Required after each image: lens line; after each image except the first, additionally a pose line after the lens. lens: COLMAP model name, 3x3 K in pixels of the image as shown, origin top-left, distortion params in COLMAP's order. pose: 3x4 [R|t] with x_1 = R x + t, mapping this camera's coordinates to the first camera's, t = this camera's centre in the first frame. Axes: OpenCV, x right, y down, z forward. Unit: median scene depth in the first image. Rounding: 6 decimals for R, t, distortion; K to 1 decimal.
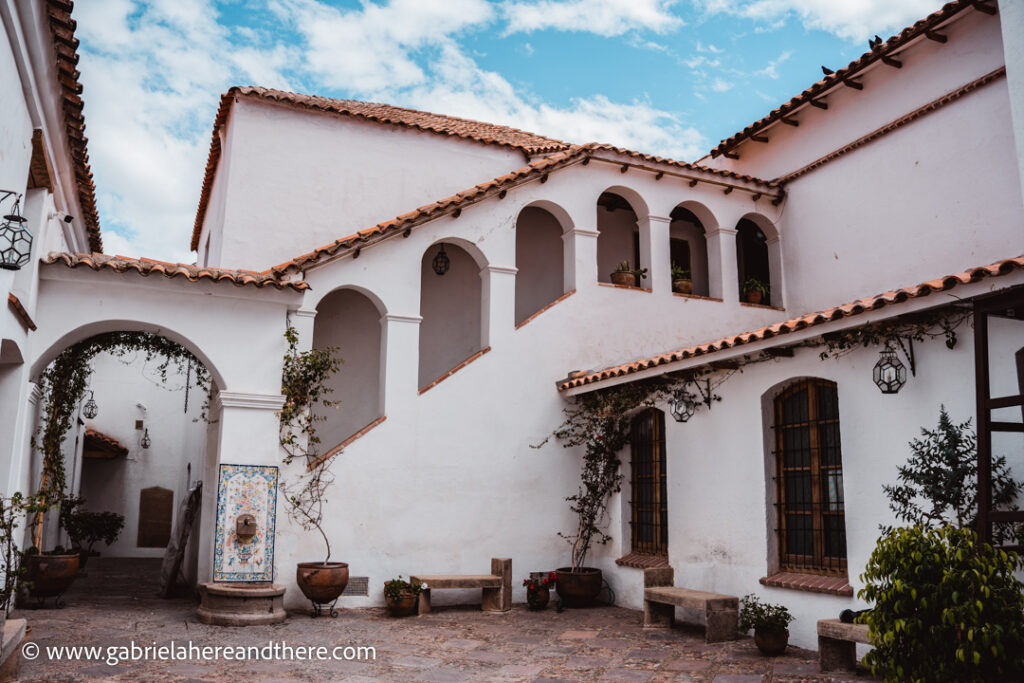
lens RADIAL K [[820.9, 0, 512.0], [0, 820.9, 341.5], [0, 0, 1]] dist [-0.194495, 0.178840]
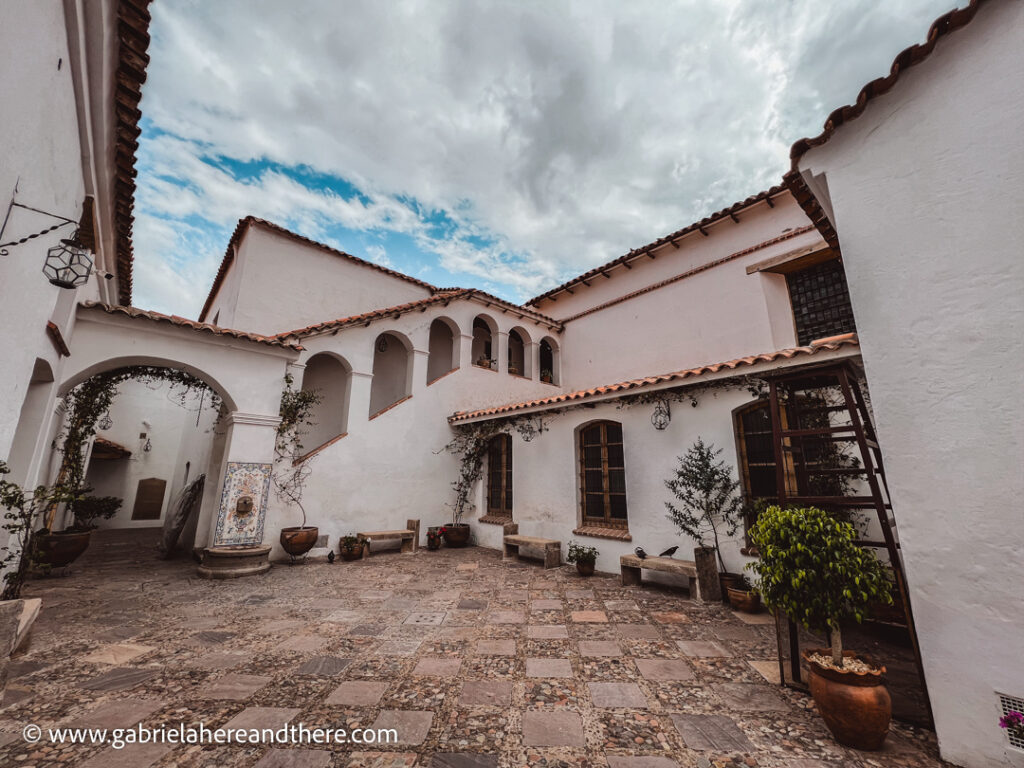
lens RADIAL K [[408.0, 0, 512.4], [0, 408.0, 388.1], [0, 0, 1]] dist [-0.000892, 0.000344]
pose [[0.951471, 0.068996, 0.299906, -0.105292], [-0.058178, 0.997298, -0.044863, 0.022517], [-0.302191, 0.025238, 0.952913, 0.133886]]
